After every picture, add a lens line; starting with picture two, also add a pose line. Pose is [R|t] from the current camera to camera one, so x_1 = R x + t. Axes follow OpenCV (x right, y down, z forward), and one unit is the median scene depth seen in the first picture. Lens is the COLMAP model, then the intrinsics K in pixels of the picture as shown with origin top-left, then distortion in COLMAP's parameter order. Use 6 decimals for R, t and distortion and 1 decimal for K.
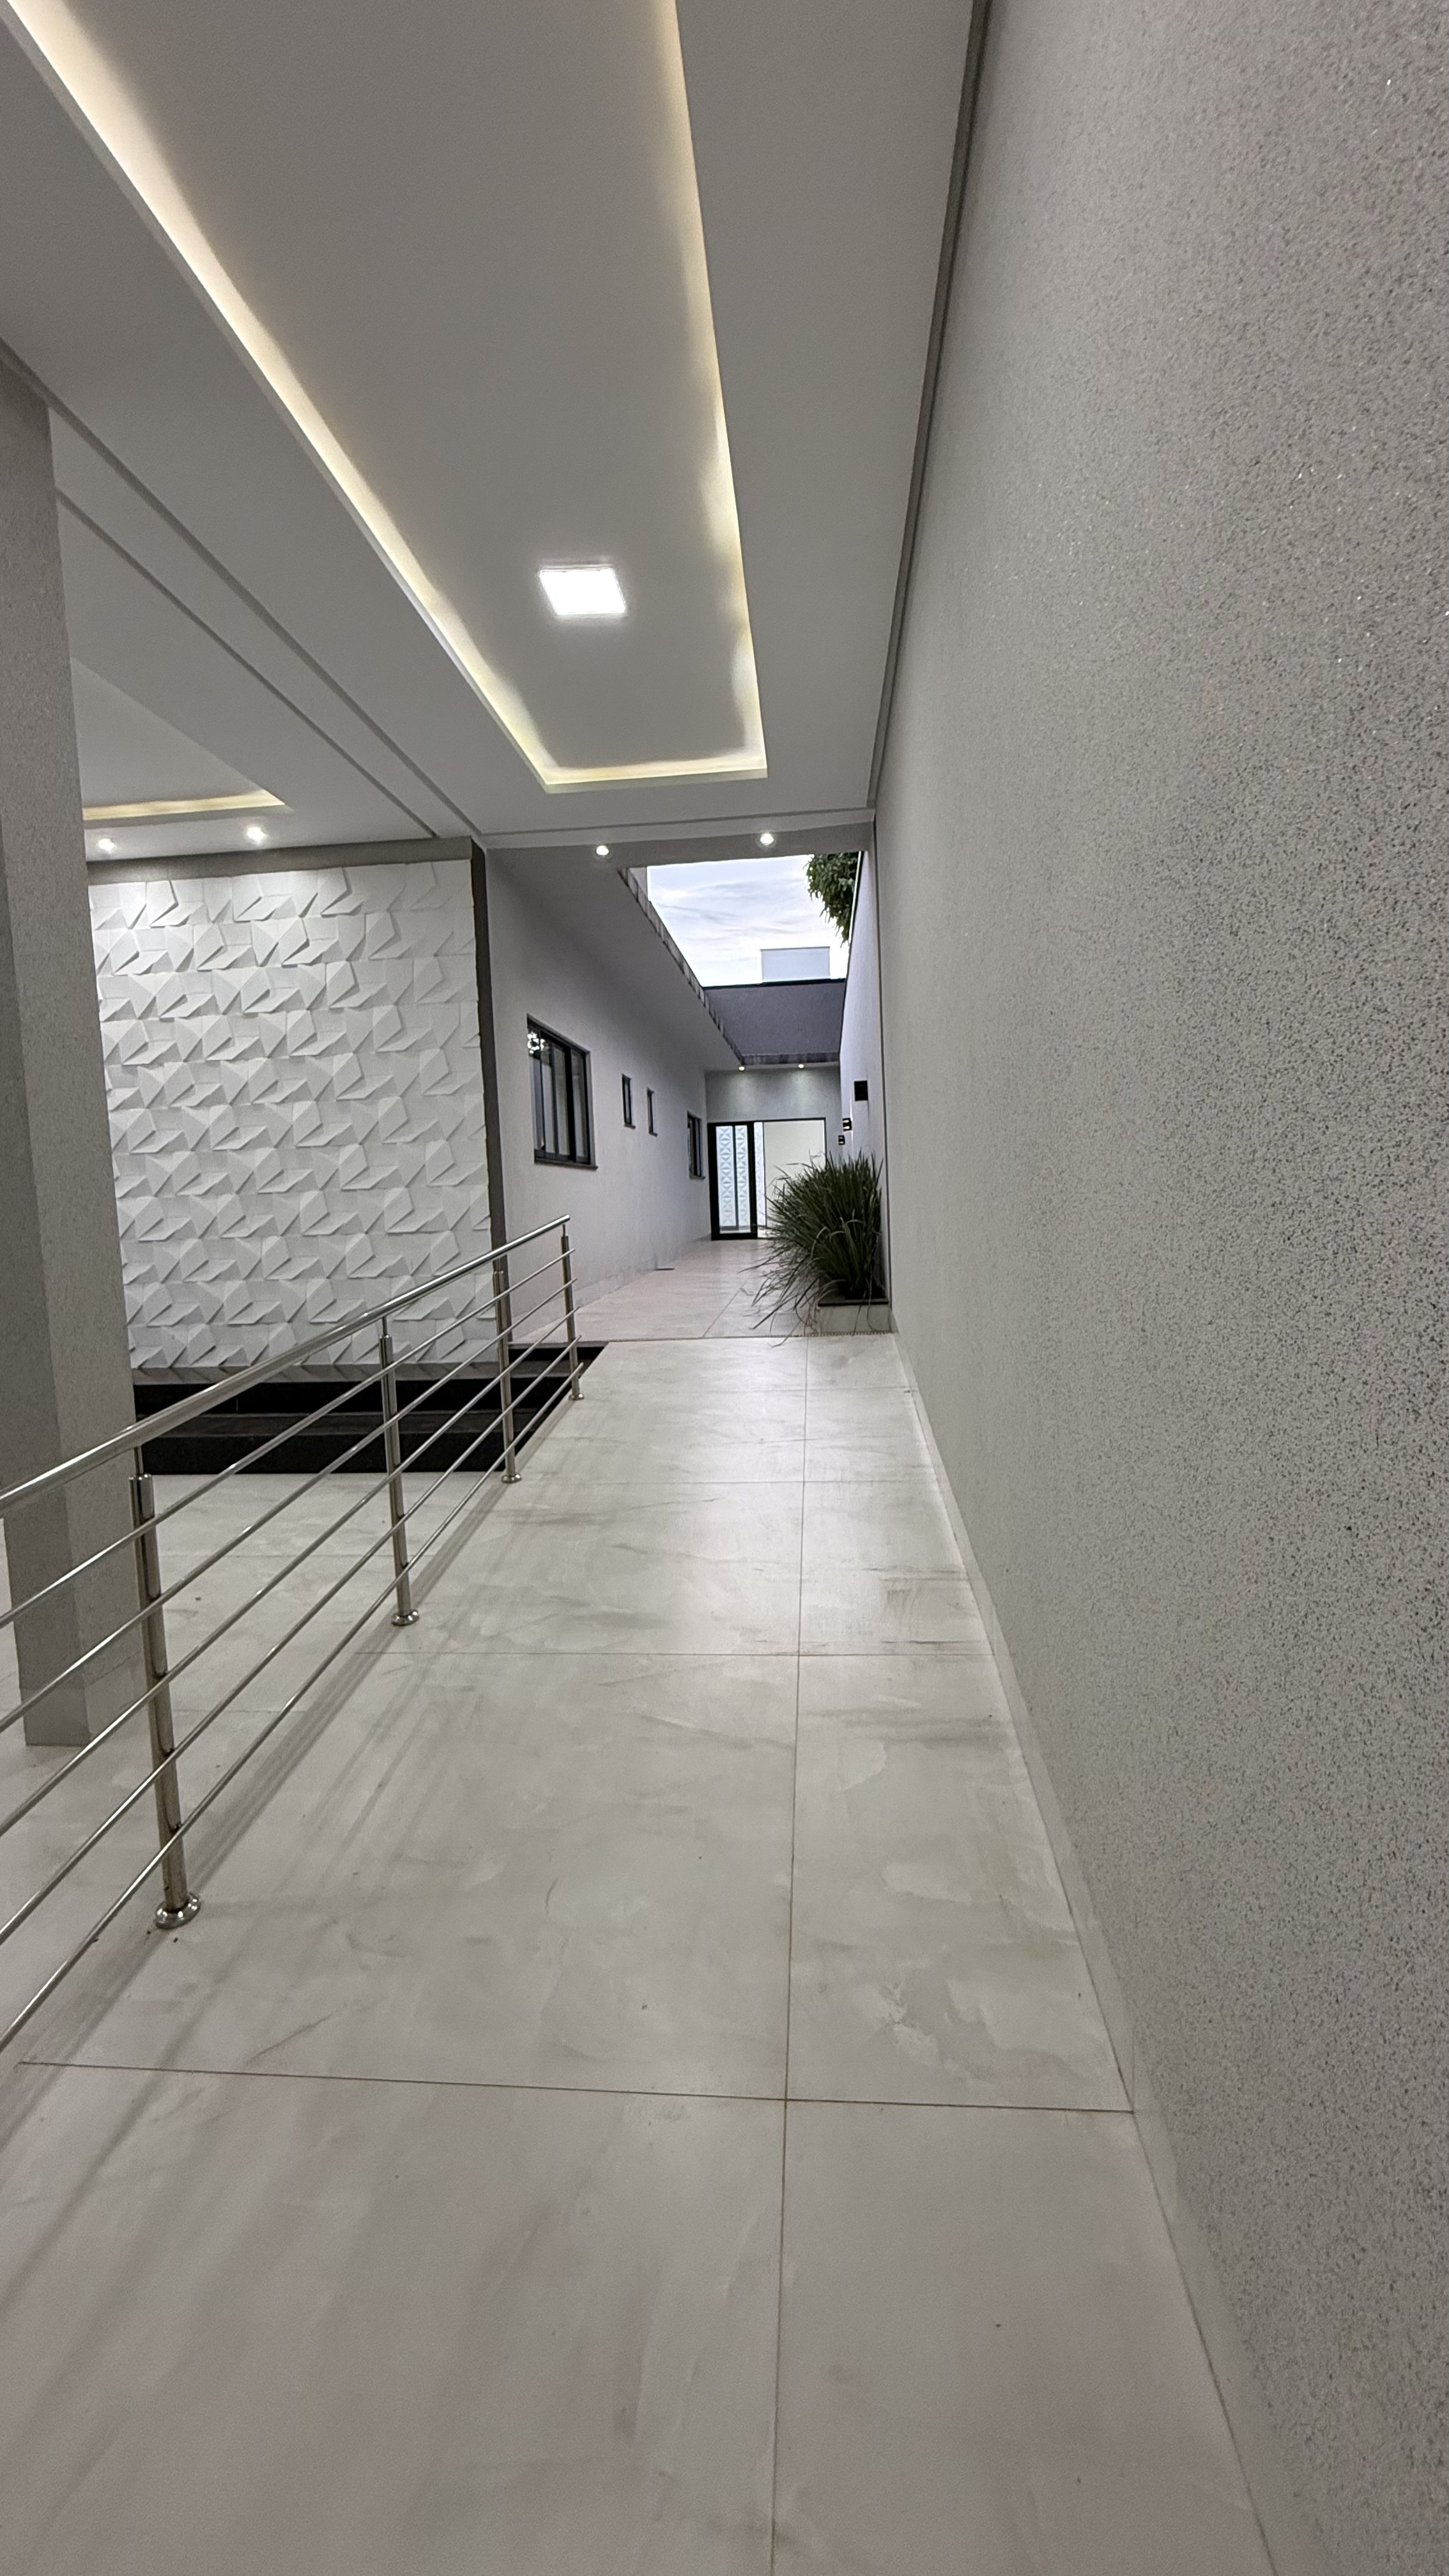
lens RADIAL K [[1017.5, 0, 726.6], [0, 1017.5, 1282.8], [0, 0, 1]] dist [-0.000248, -0.000605]
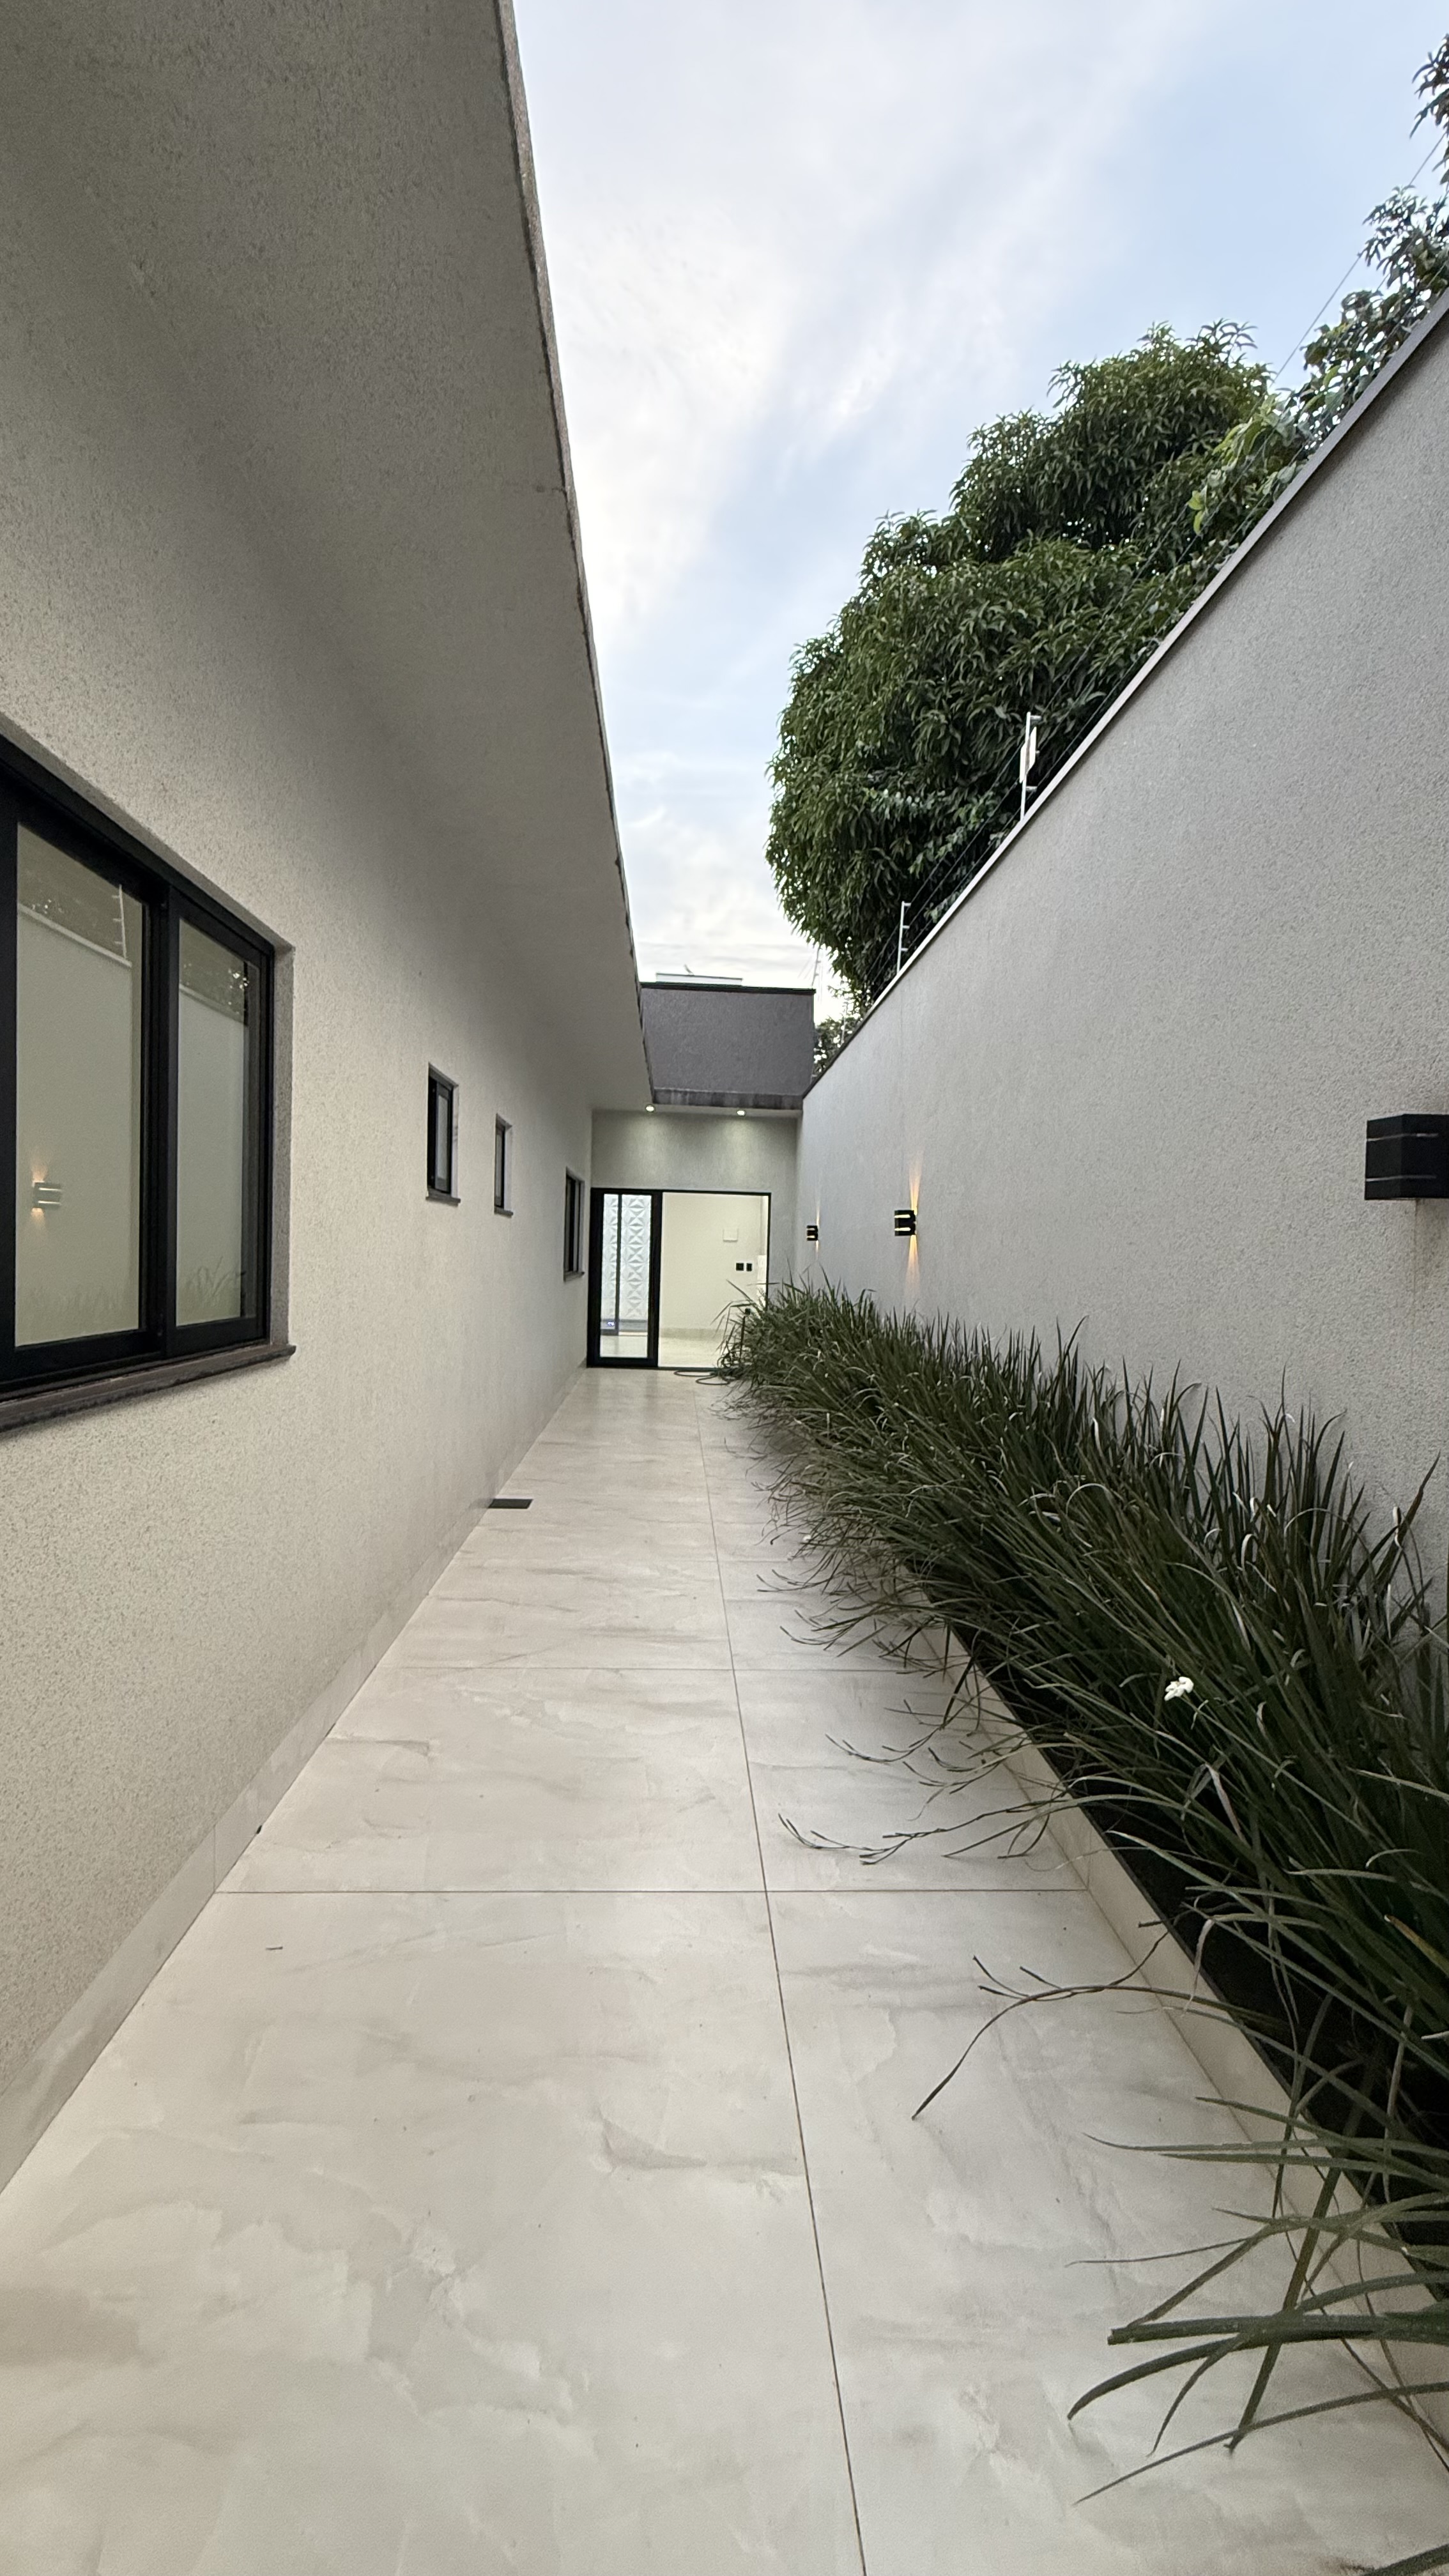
lens RADIAL K [[1017.5, 0, 716.9], [0, 1017.5, 1294.2], [0, 0, 1]] dist [-0.000248, -0.000605]
pose [[0.988740, 0.060925, 0.136678, -0.070244], [-0.054296, 0.997185, -0.051715, -0.174074], [-0.139444, 0.043712, 0.989265, 1.014957]]
